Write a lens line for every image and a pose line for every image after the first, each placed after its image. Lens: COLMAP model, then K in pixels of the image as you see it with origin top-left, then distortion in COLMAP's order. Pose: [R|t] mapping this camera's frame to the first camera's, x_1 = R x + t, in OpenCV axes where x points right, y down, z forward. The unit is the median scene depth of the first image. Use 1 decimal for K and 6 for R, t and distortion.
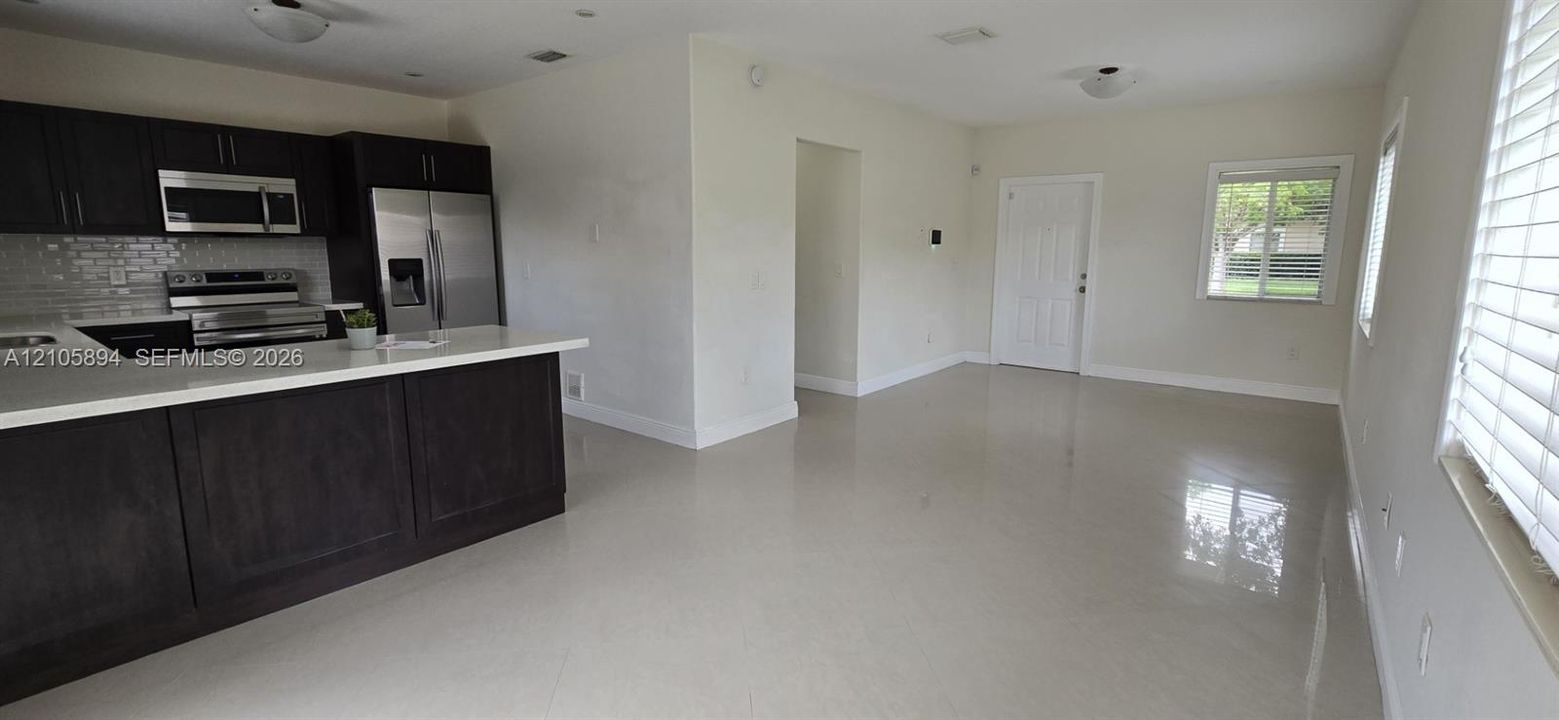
lens RADIAL K [[666.7, 0, 786.3], [0, 666.7, 353.7], [0, 0, 1]] dist [0.000986, 0.000855]
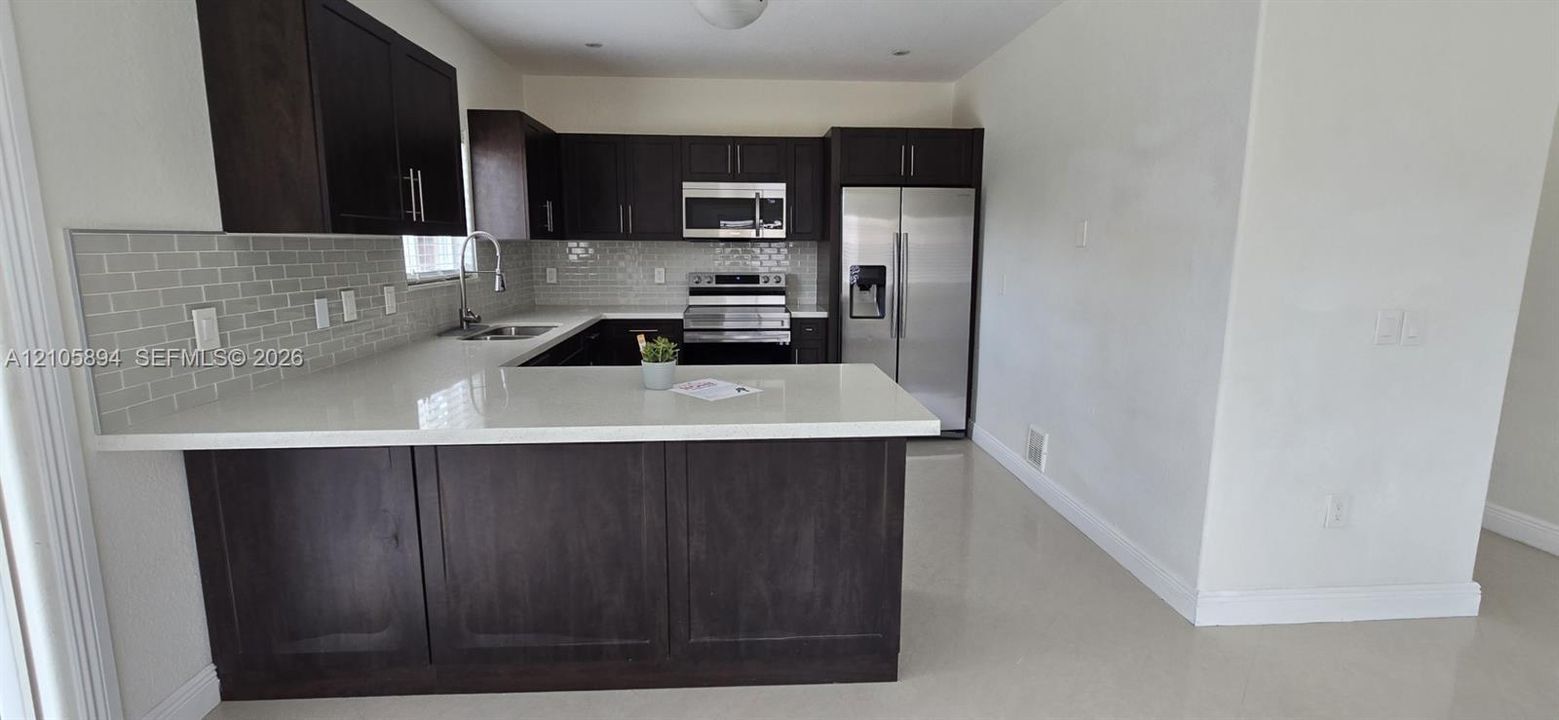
lens RADIAL K [[666.7, 0, 779.2], [0, 666.7, 351.7], [0, 0, 1]] dist [0.000986, 0.000855]
pose [[0.675319, 0.116760, -0.728225, 0.007476], [-0.123282, 0.991368, 0.044626, -0.056643], [0.727149, 0.059640, 0.683884, 0.329397]]
